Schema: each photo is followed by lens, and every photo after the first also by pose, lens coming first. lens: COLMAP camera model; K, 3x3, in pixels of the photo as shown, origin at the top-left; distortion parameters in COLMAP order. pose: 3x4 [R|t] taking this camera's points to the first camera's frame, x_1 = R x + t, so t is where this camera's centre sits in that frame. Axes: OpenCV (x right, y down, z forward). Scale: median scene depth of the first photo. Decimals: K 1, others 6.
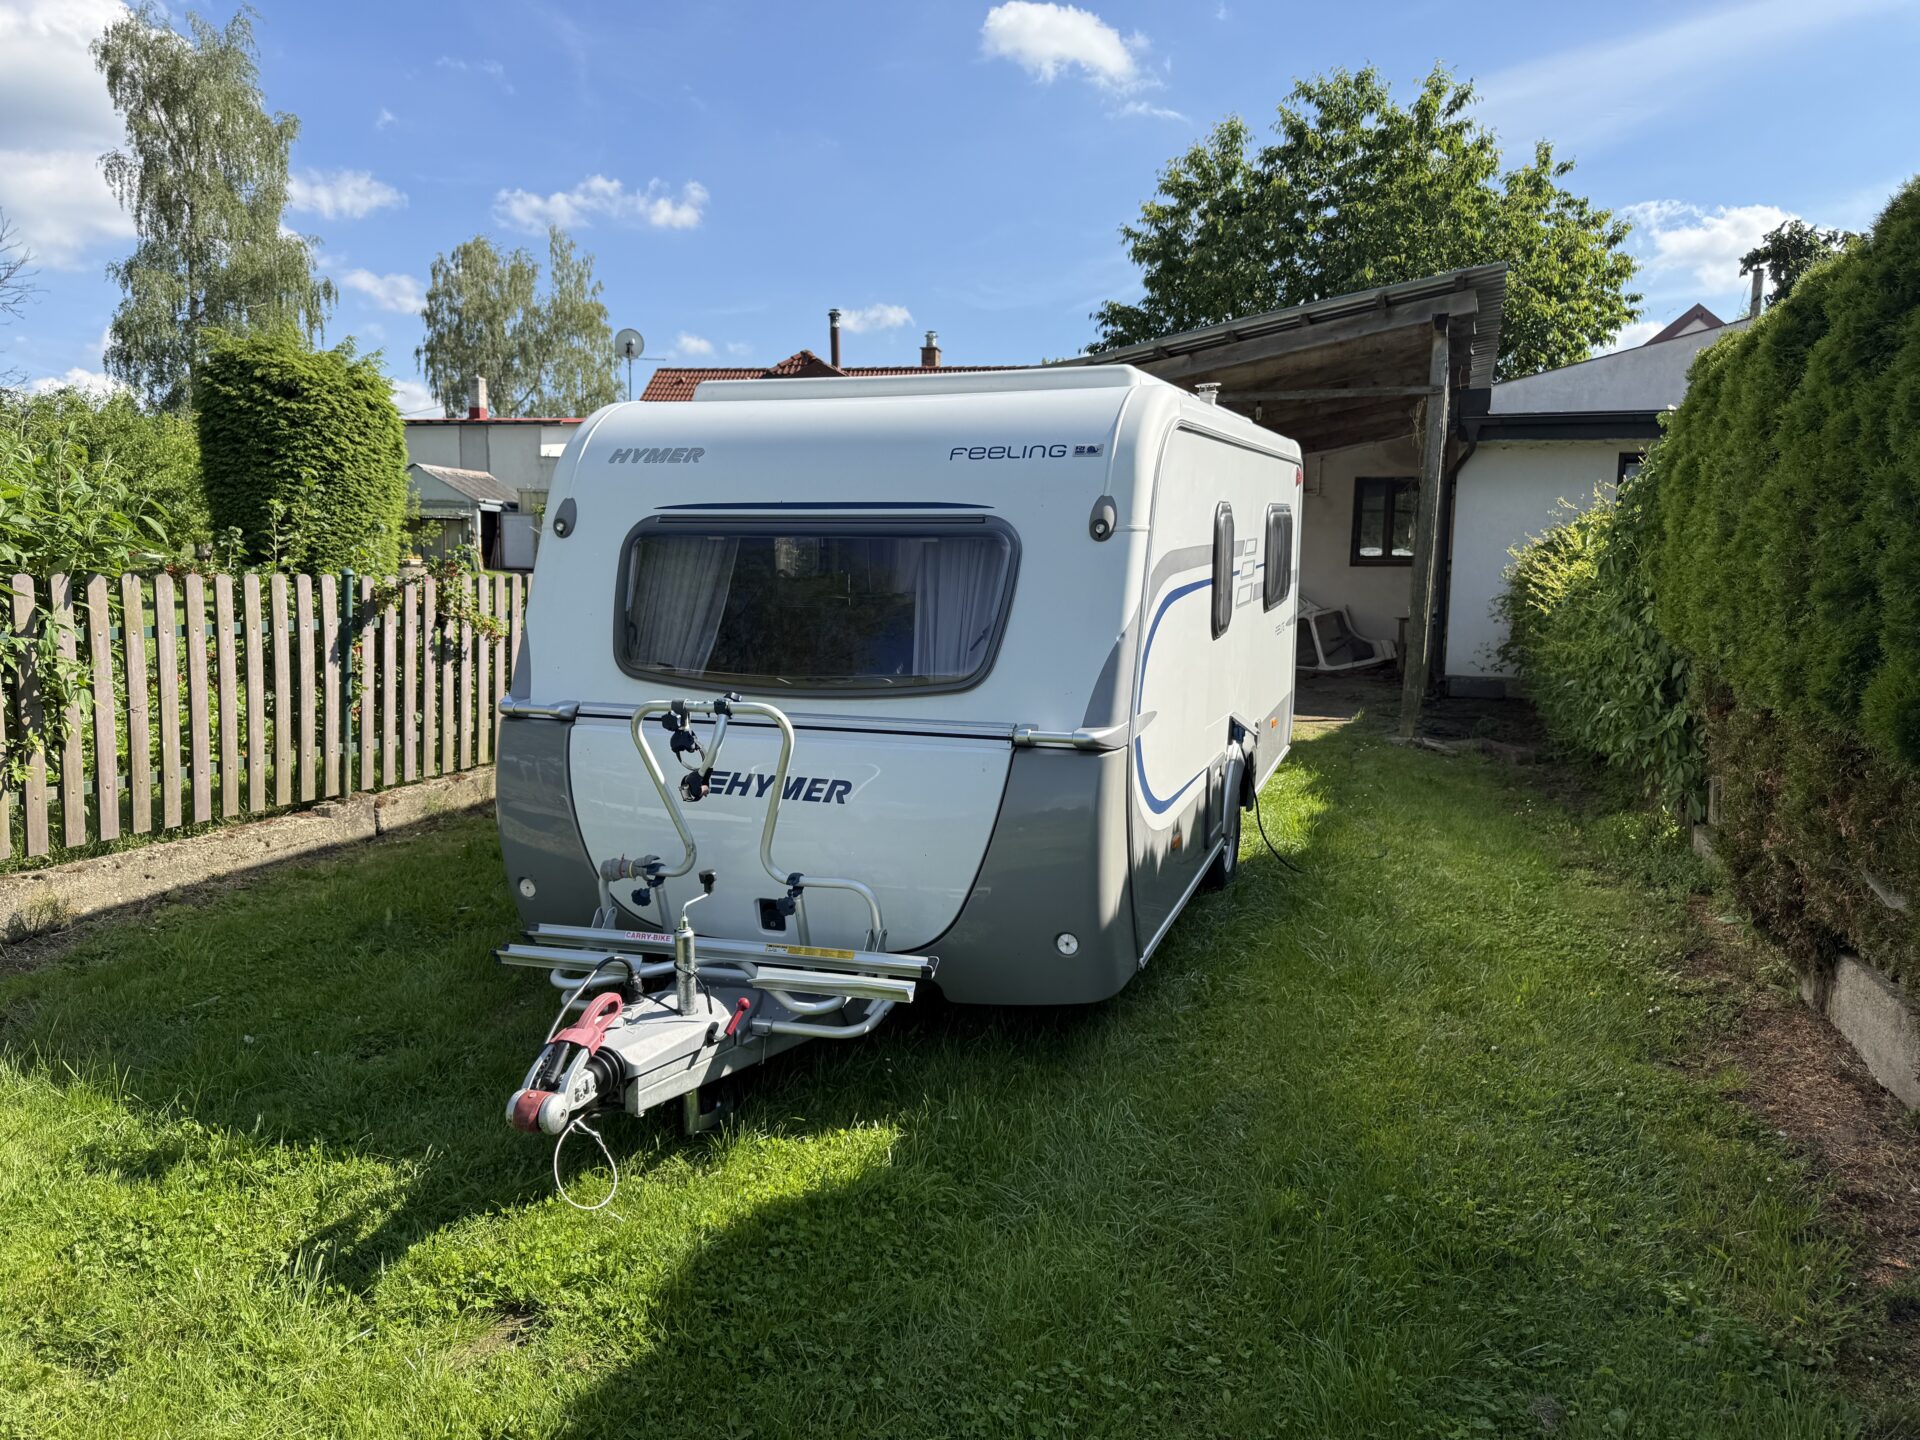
lens RADIAL K [[1399.8, 0, 949.3], [0, 1399.8, 720.0], [0, 0, 1]] dist [0.029356, -0.034032]
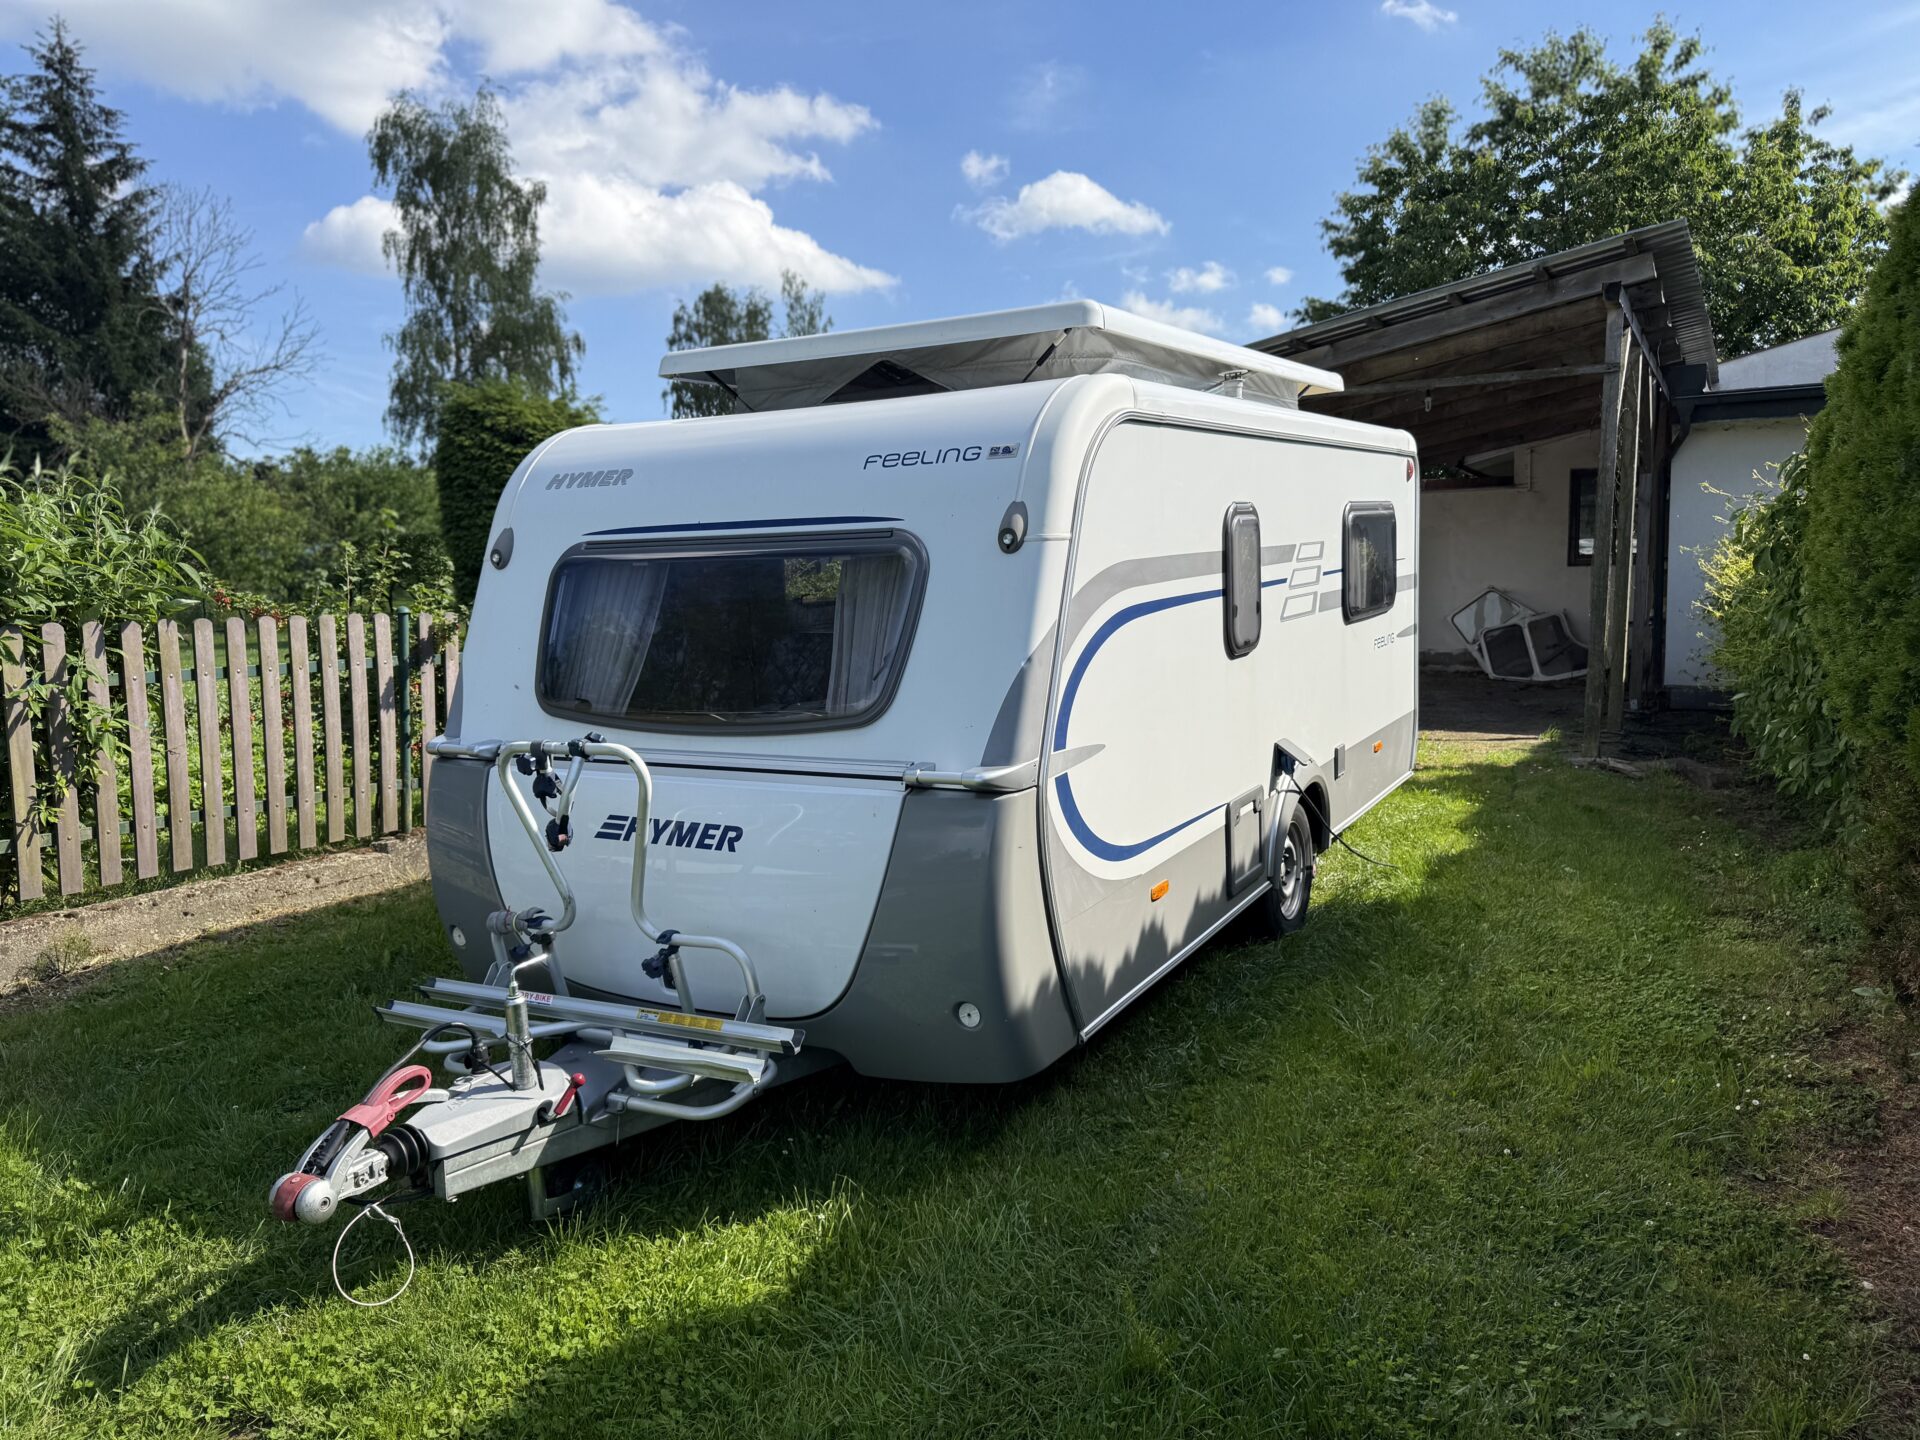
lens RADIAL K [[1408.7, 0, 938.9], [0, 1408.7, 689.7], [0, 0, 1]] dist [0.000839, 0.001465]
pose [[0.982670, -0.019369, -0.184349, 0.195163], [0.013074, 0.999291, -0.035299, -0.009817], [0.184902, 0.032277, 0.982227, 0.110367]]
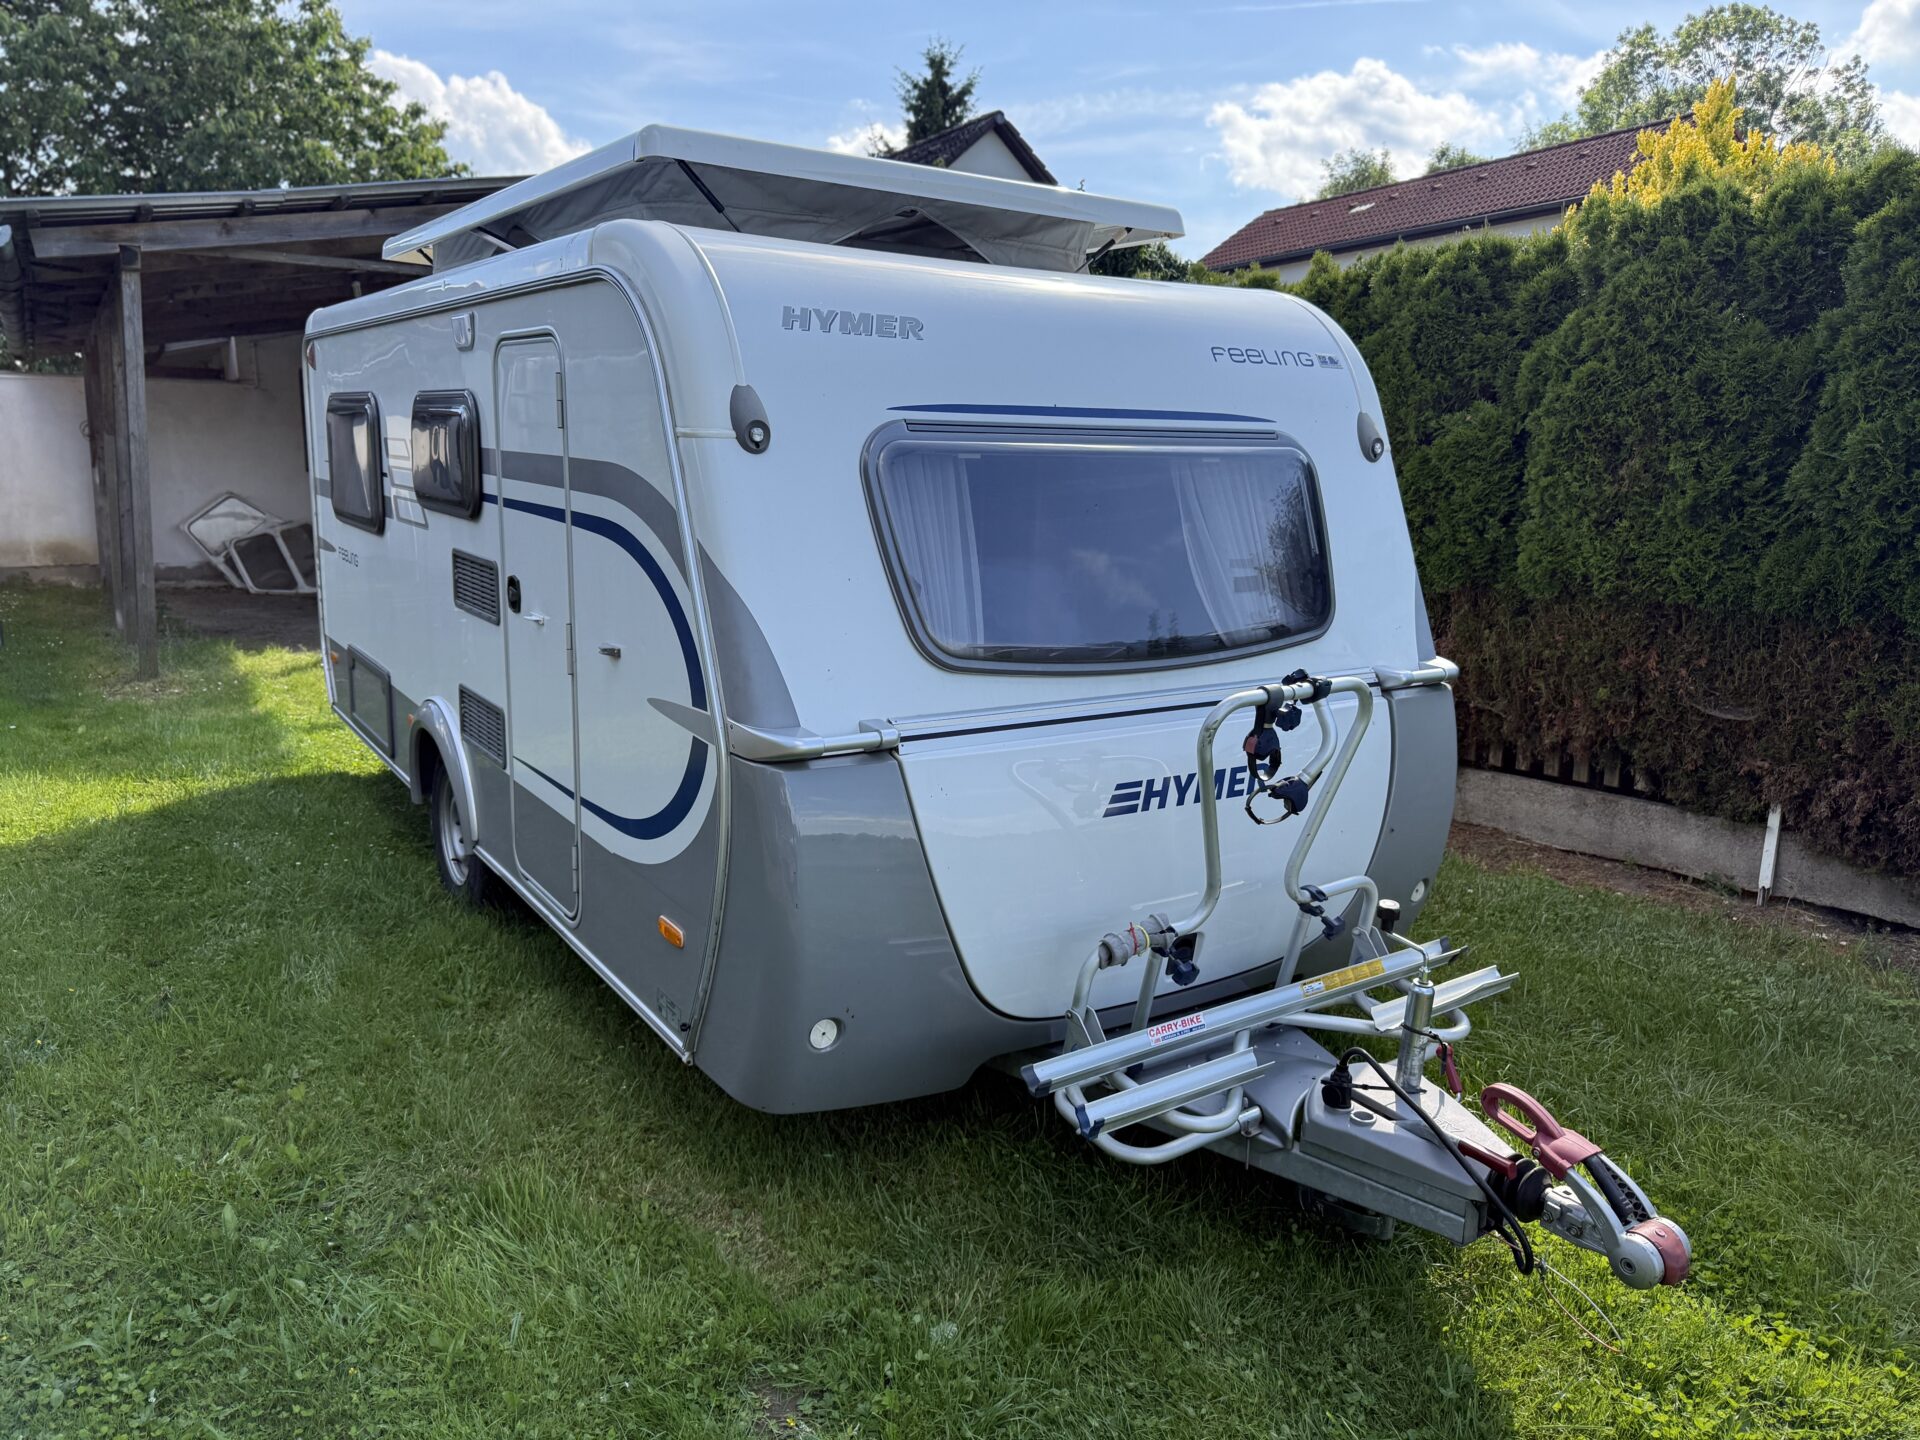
lens RADIAL K [[1399.8, 0, 949.3], [0, 1399.8, 720.0], [0, 0, 1]] dist [0.029356, -0.034032]
pose [[0.599574, -0.144482, 0.787169, -0.708443], [0.089305, 0.989505, 0.113597, -0.077557], [-0.795321, 0.002188, 0.606185, 0.571260]]
